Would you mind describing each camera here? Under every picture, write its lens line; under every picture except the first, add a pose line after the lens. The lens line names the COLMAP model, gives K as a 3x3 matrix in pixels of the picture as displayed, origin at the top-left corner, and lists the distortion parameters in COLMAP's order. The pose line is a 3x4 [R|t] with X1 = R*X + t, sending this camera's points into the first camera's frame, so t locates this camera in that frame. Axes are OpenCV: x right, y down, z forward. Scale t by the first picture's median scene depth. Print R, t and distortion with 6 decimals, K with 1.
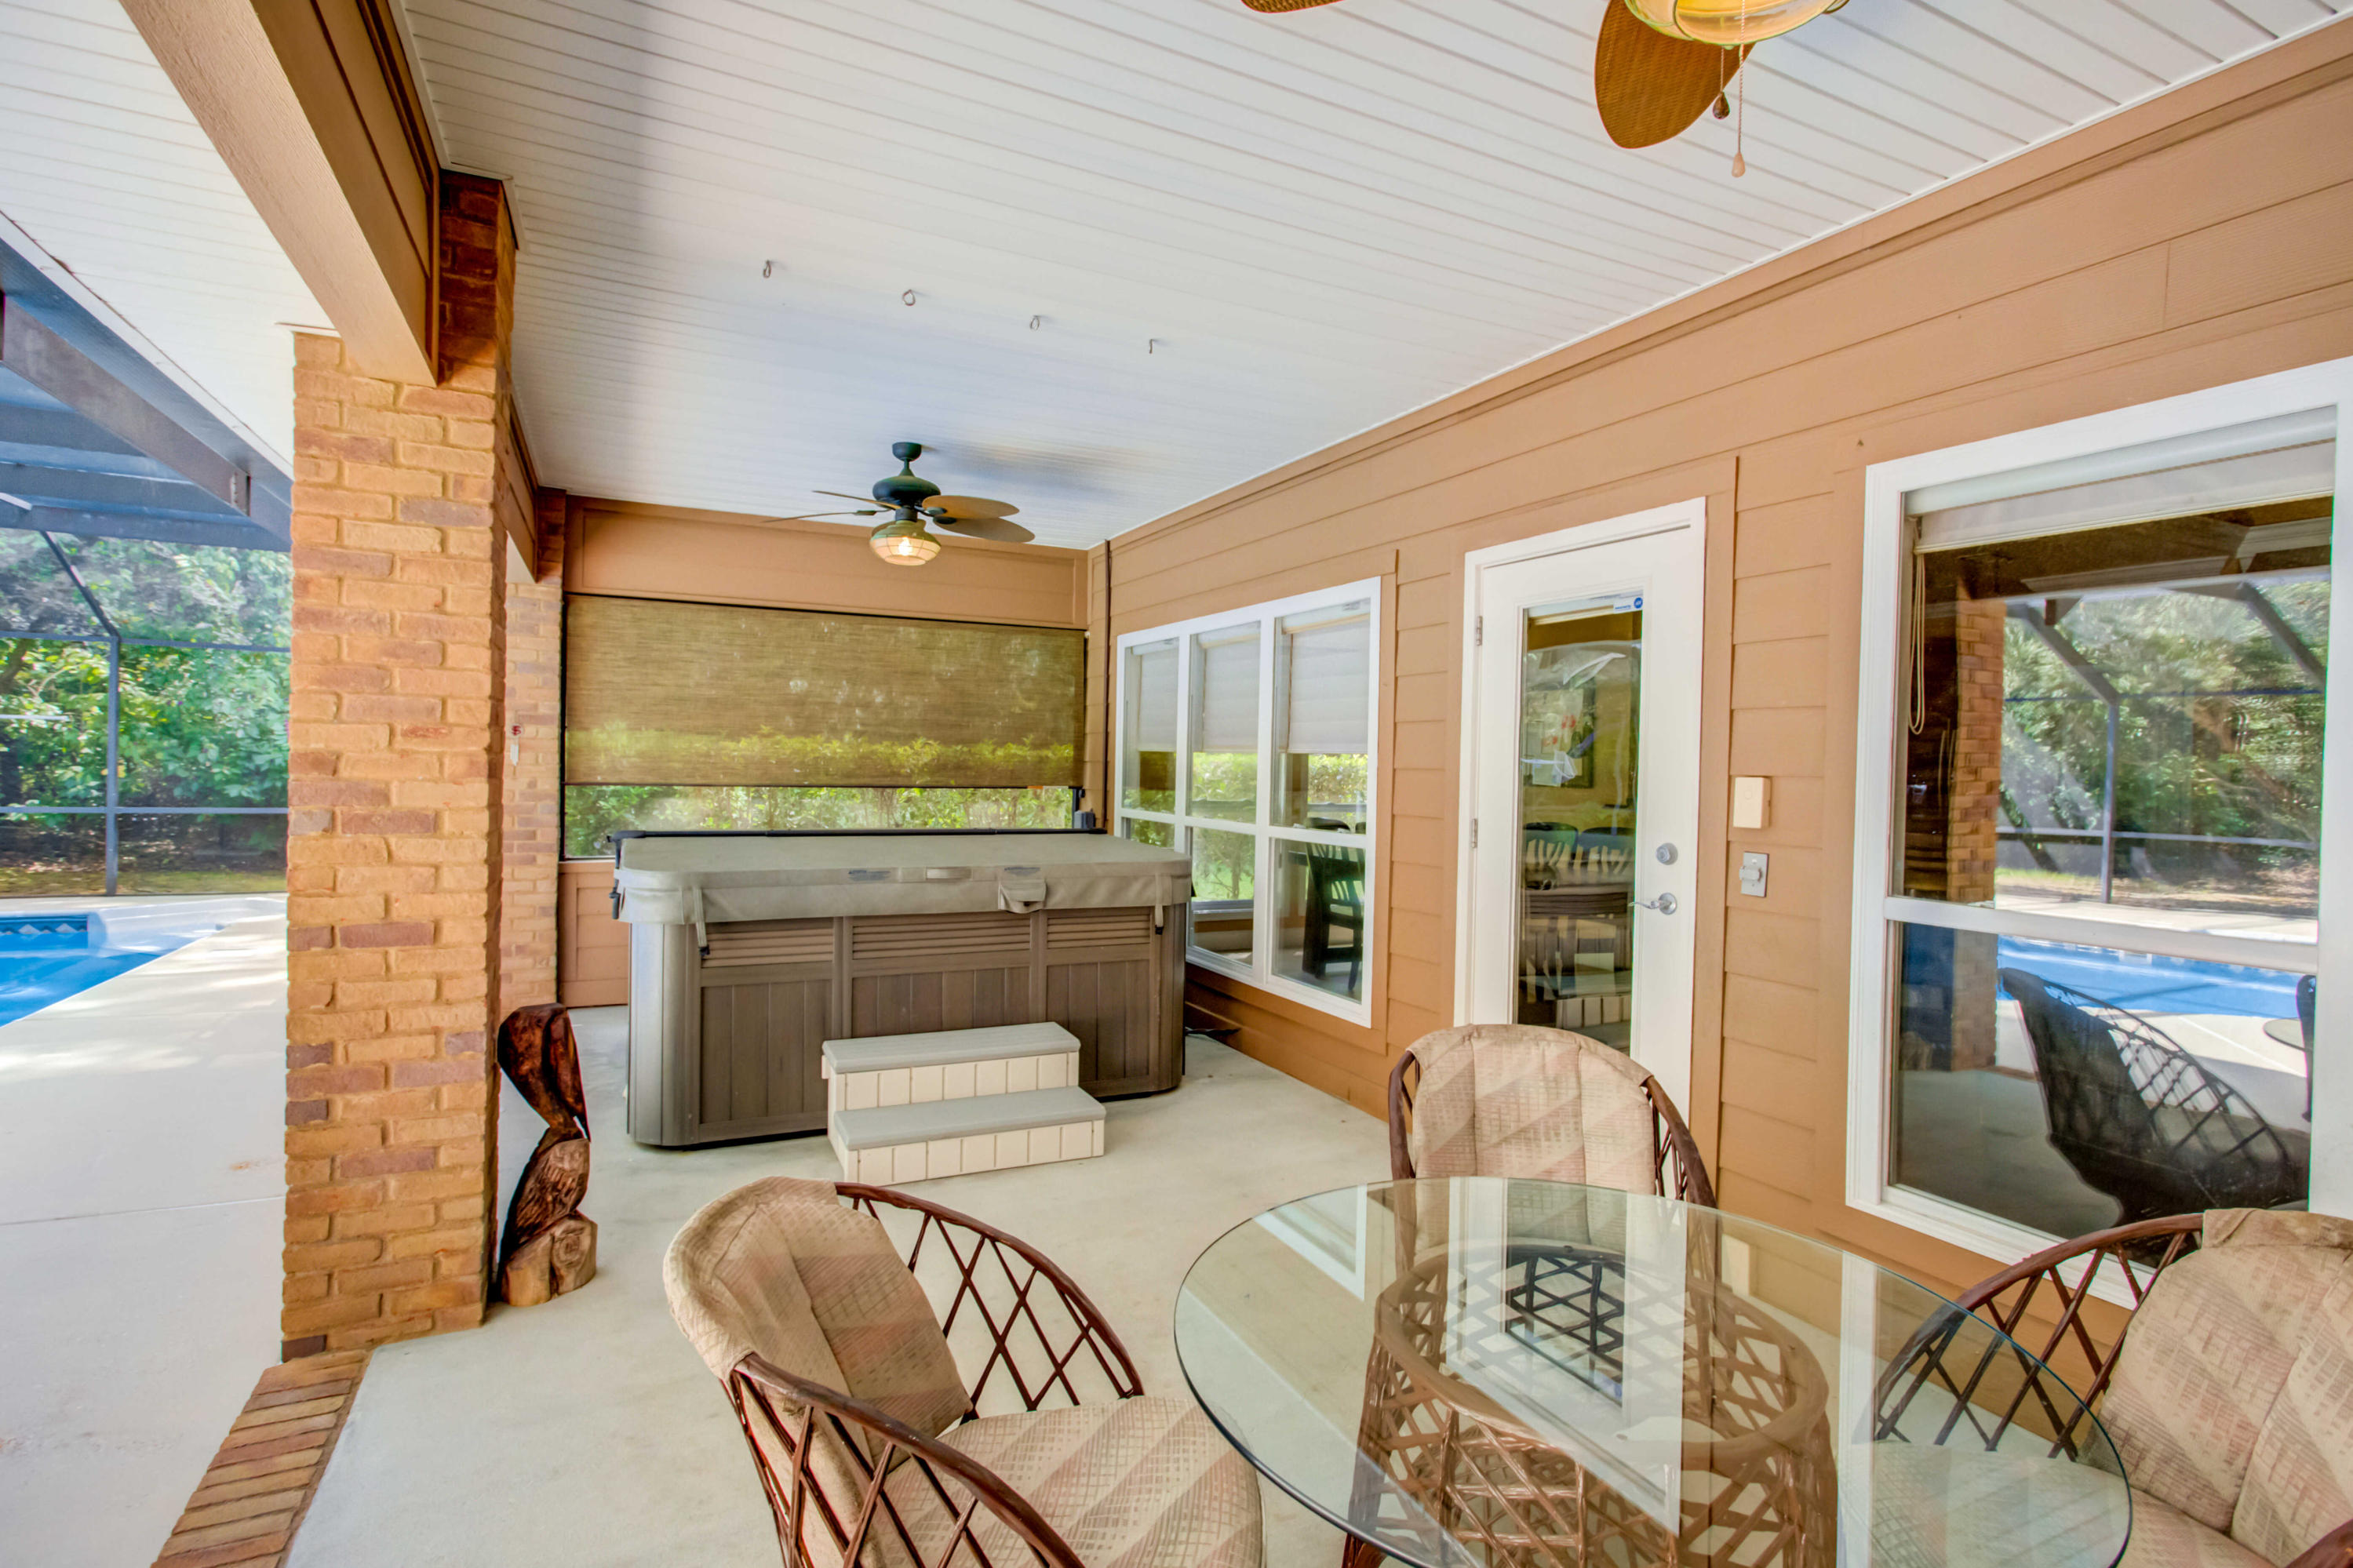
lens RADIAL K [[1167.0, 0, 1159.2], [0, 1167.0, 774.2], [0, 0, 1]] dist [0.001394, 0.000664]
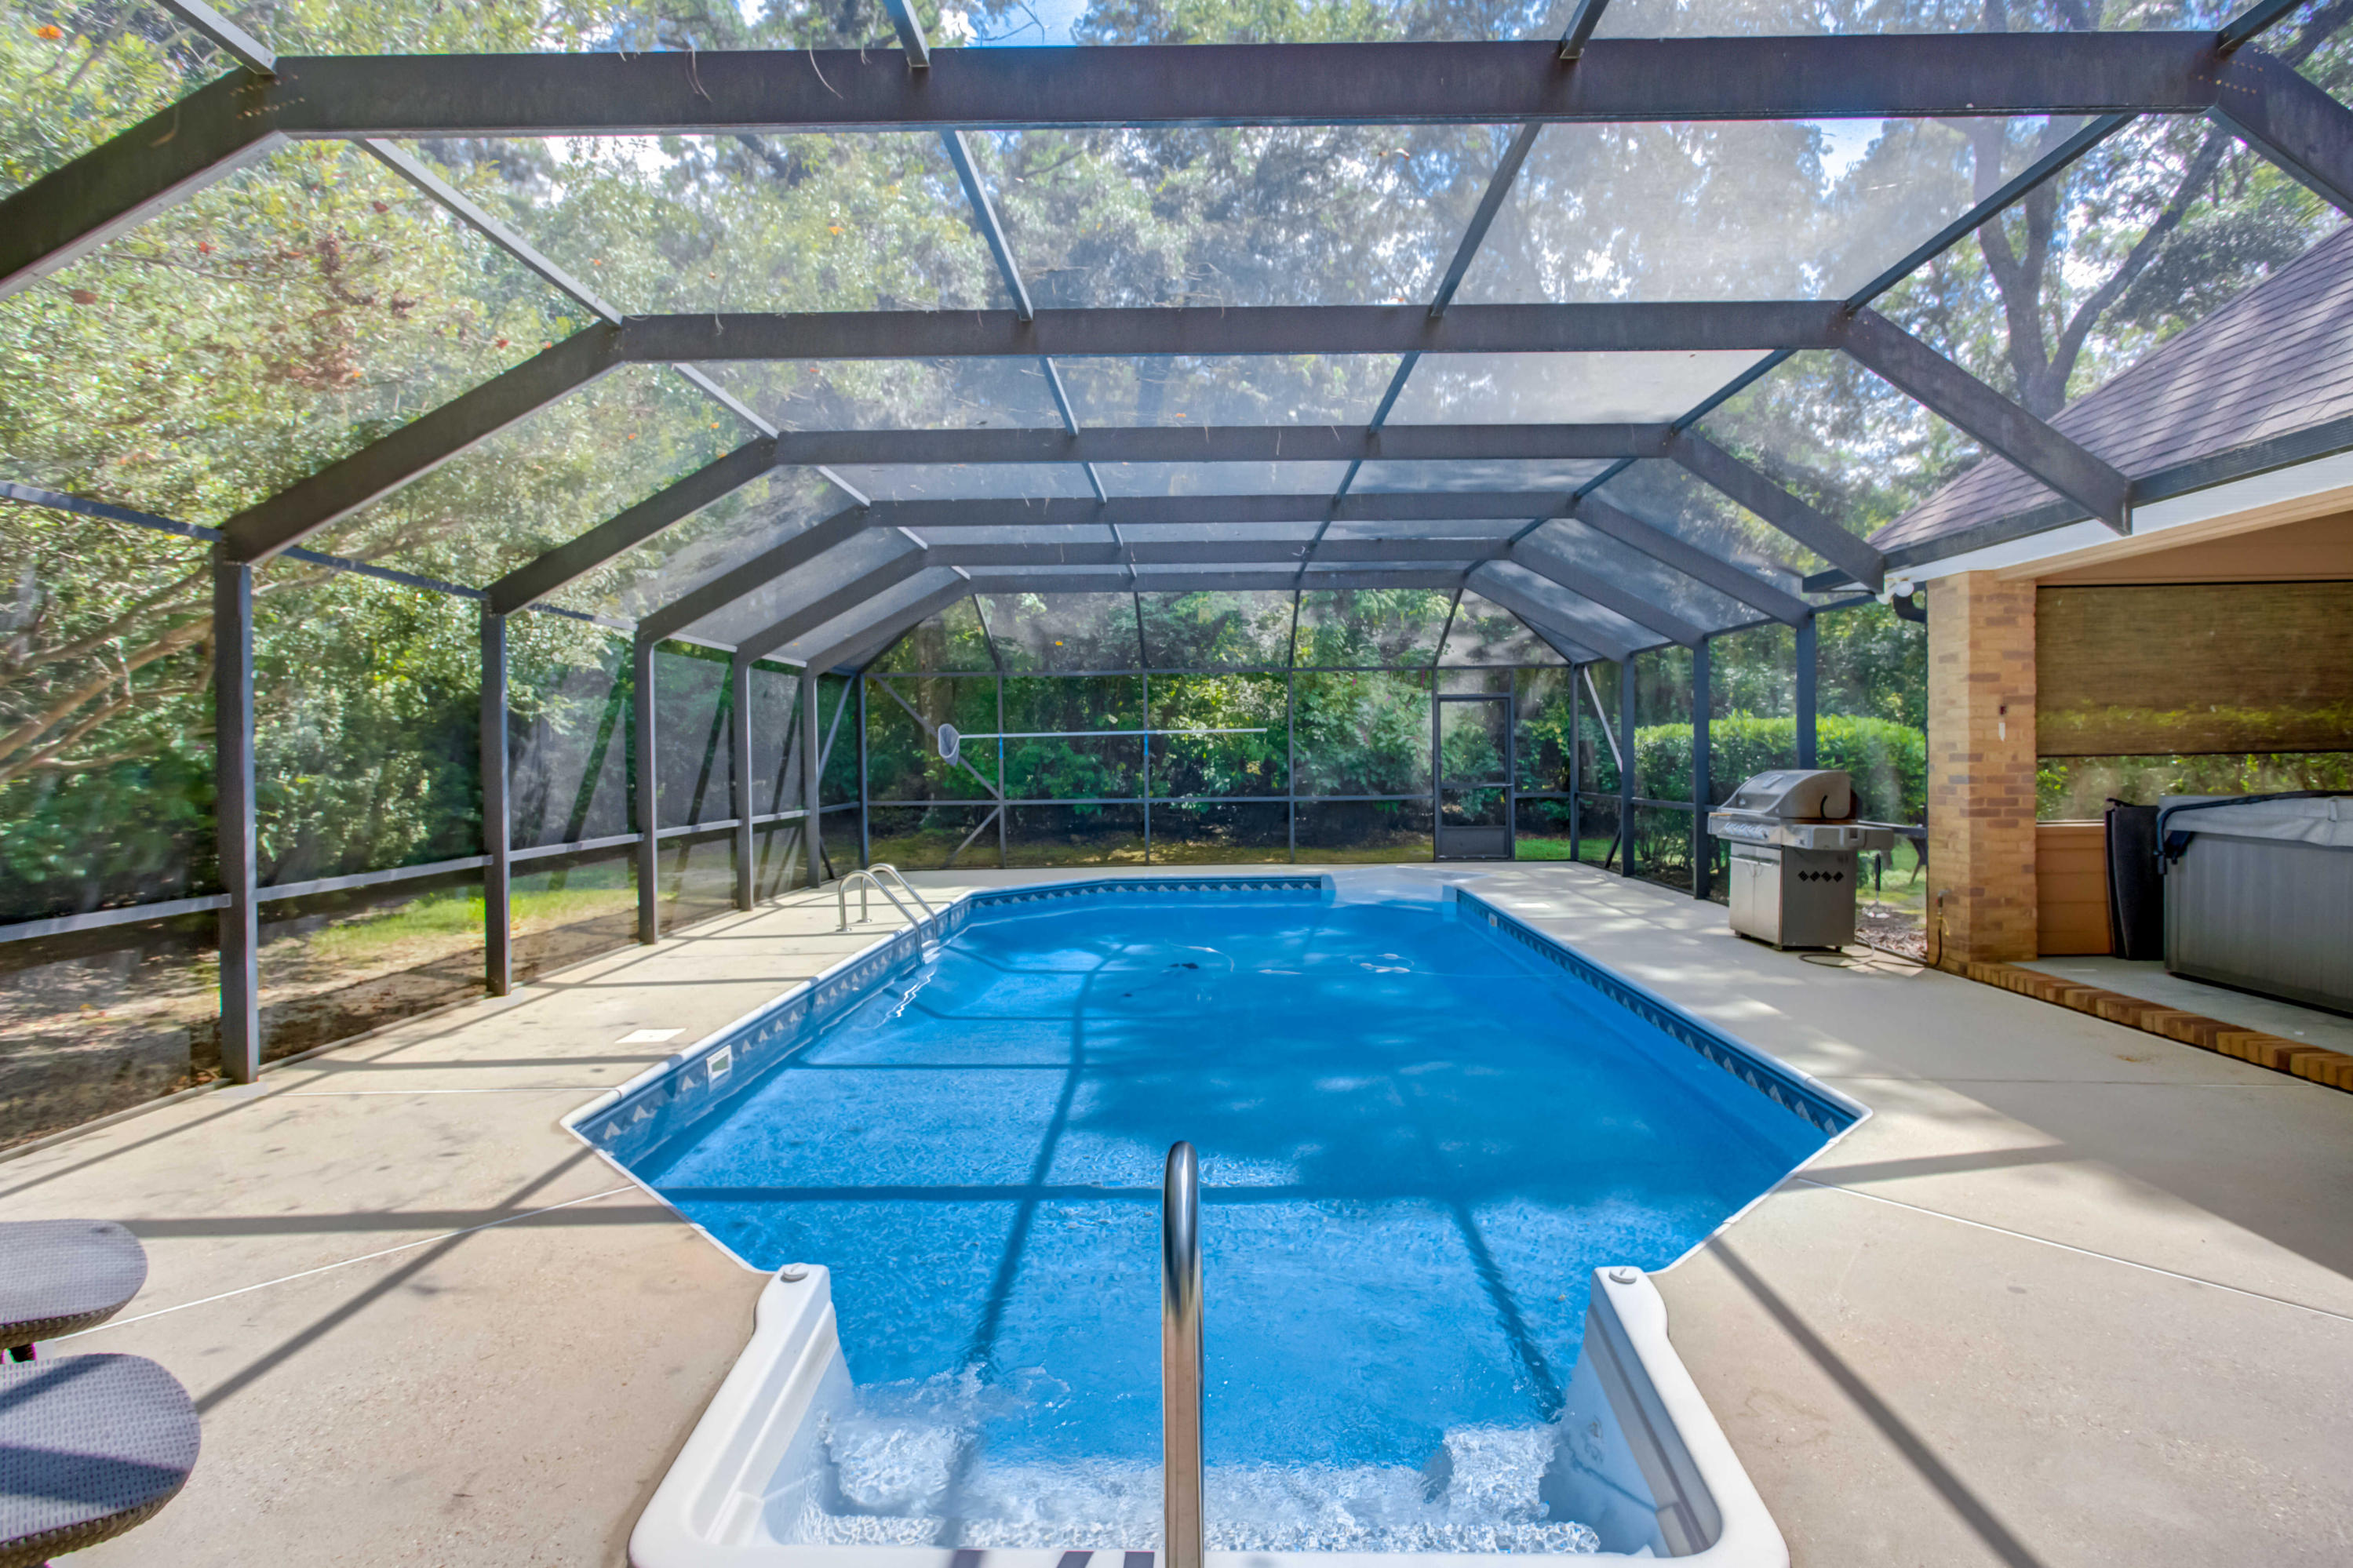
lens RADIAL K [[1137.6, 0, 1173.1], [0, 1137.6, 778.6], [0, 0, 1]] dist [-0.019800, 0.012874]
pose [[0.894323, -0.025419, -0.446700, -0.432989], [0.029448, 0.999564, 0.002077, 0.001729], [0.446452, -0.015012, 0.894682, -0.198339]]
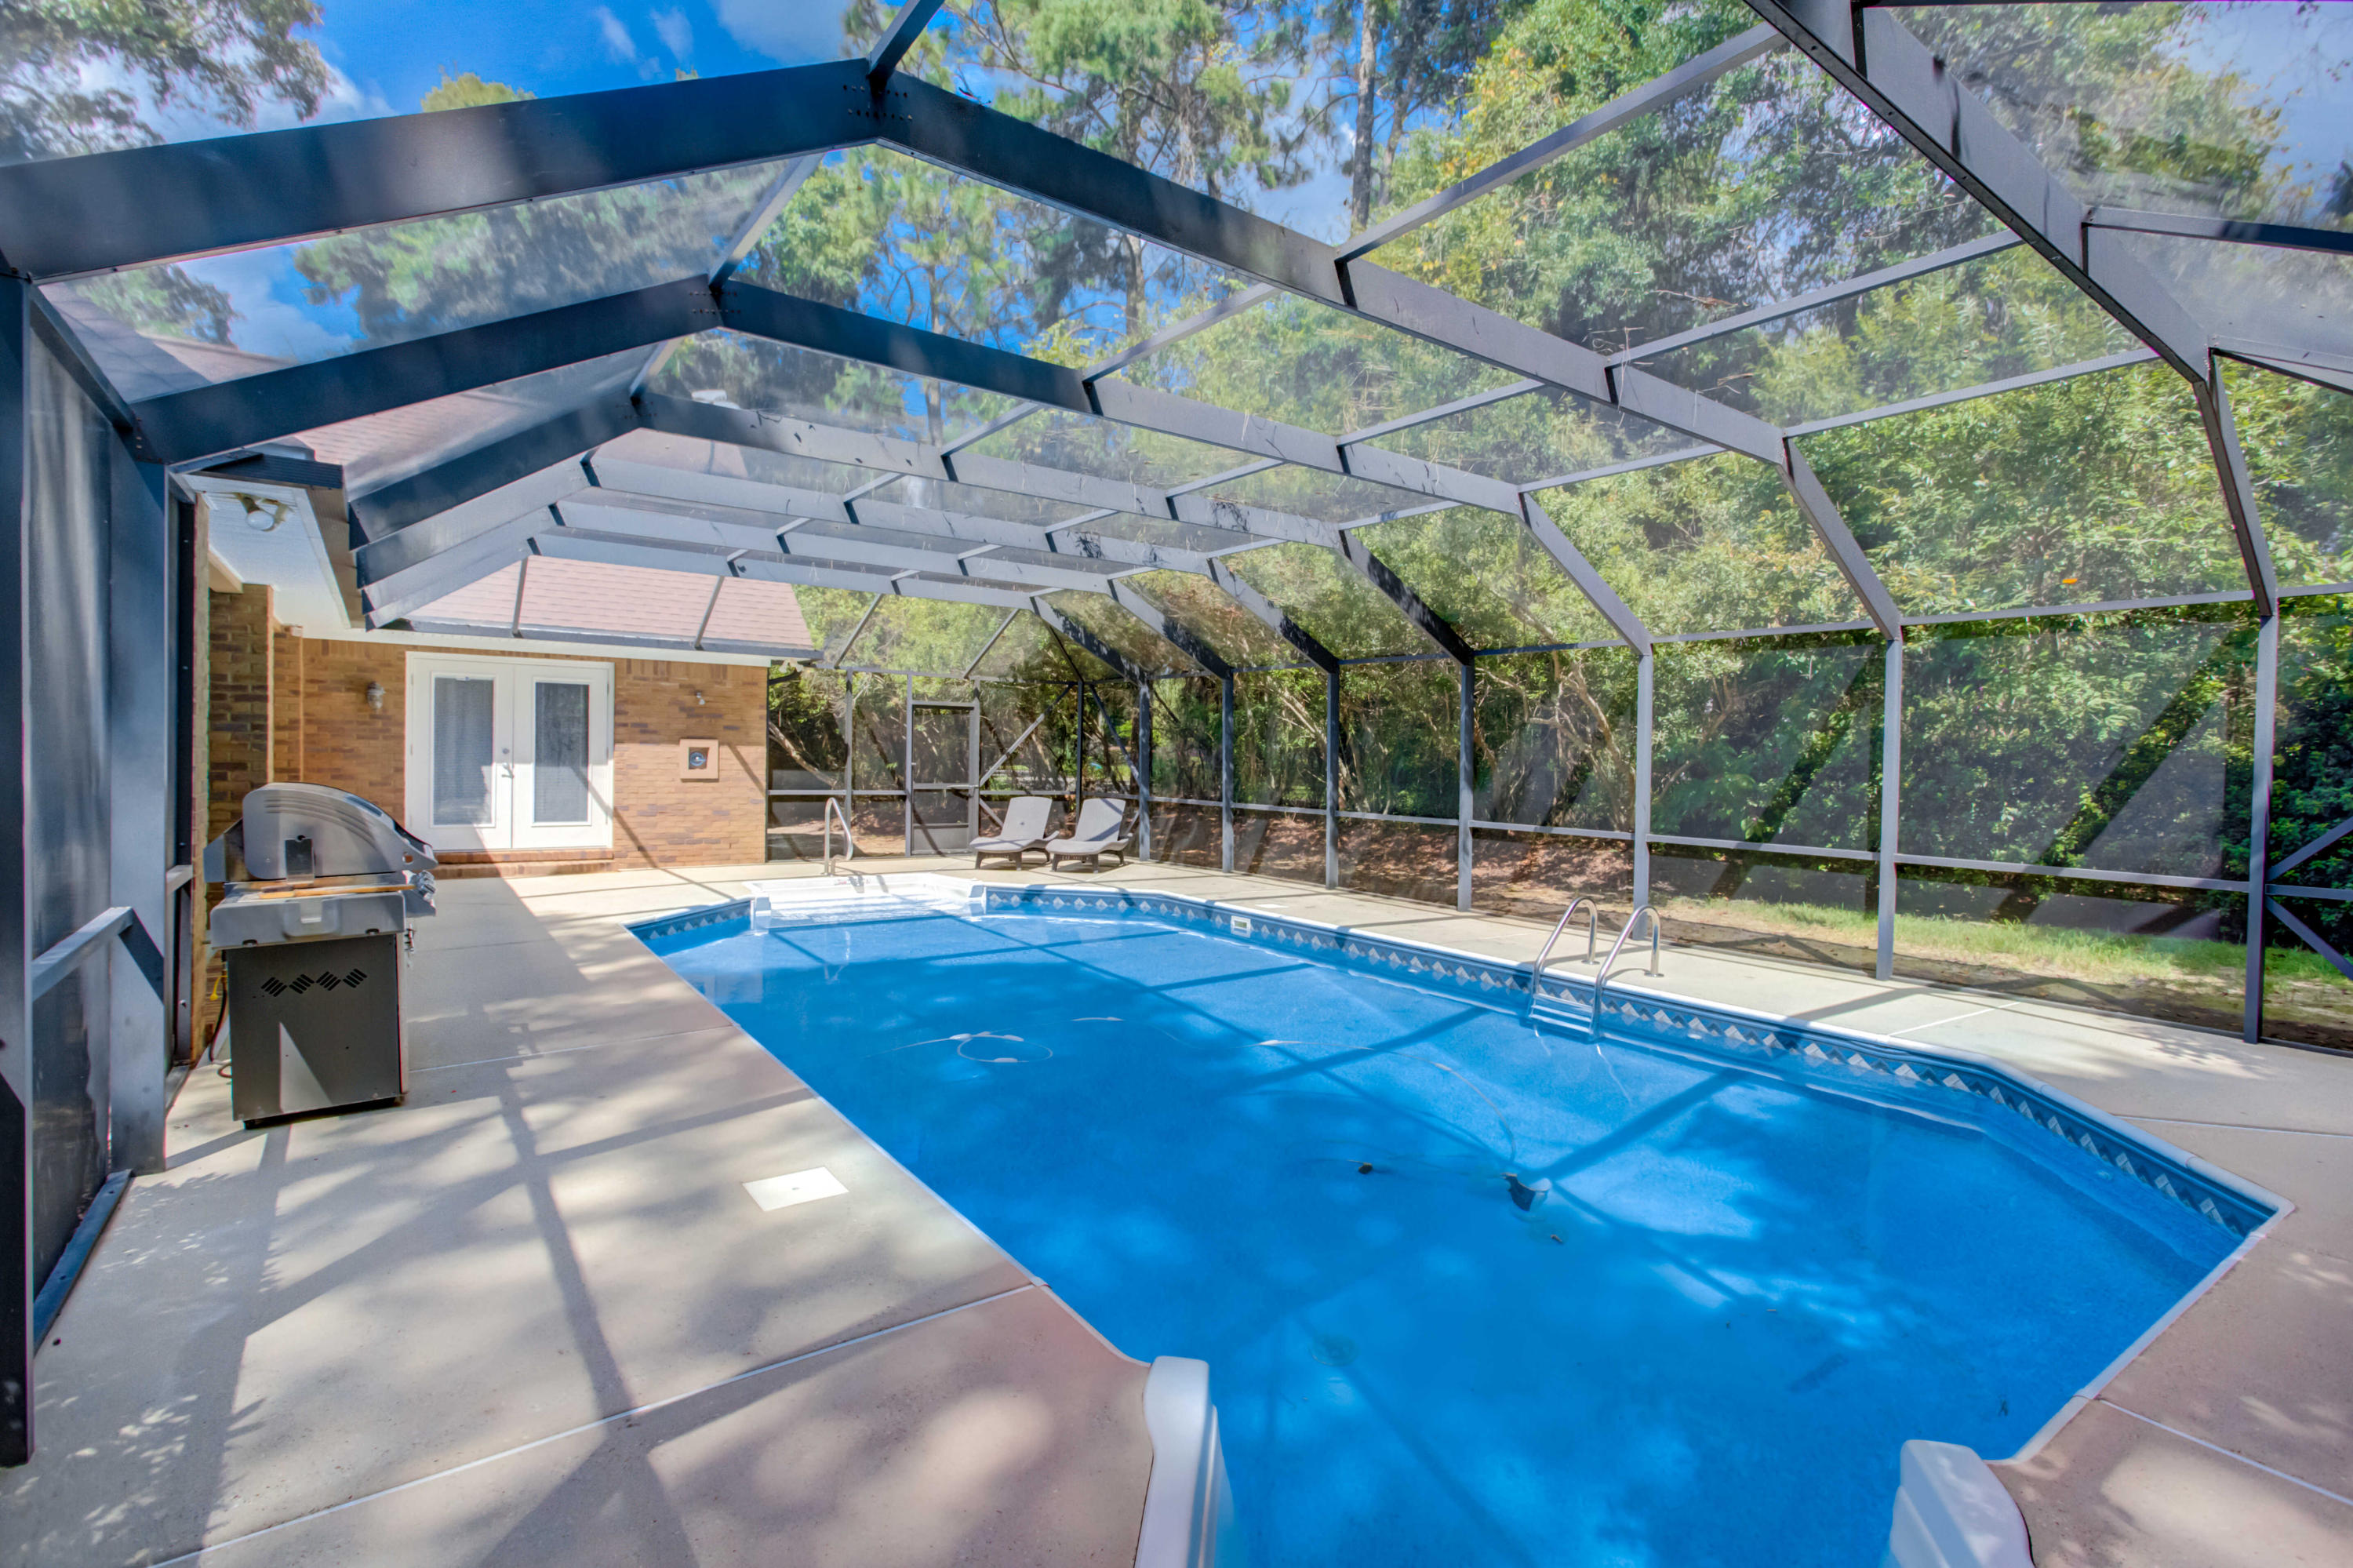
lens RADIAL K [[1144.4, 0, 1188.7], [0, 1144.4, 773.8], [0, 0, 1]] dist [-0.005192, 0.000348]
pose [[-0.980492, -0.039294, -0.192591, -0.620273], [-0.046257, 0.998424, 0.031790, -0.024220], [0.191039, 0.040078, -0.980764, 1.080429]]
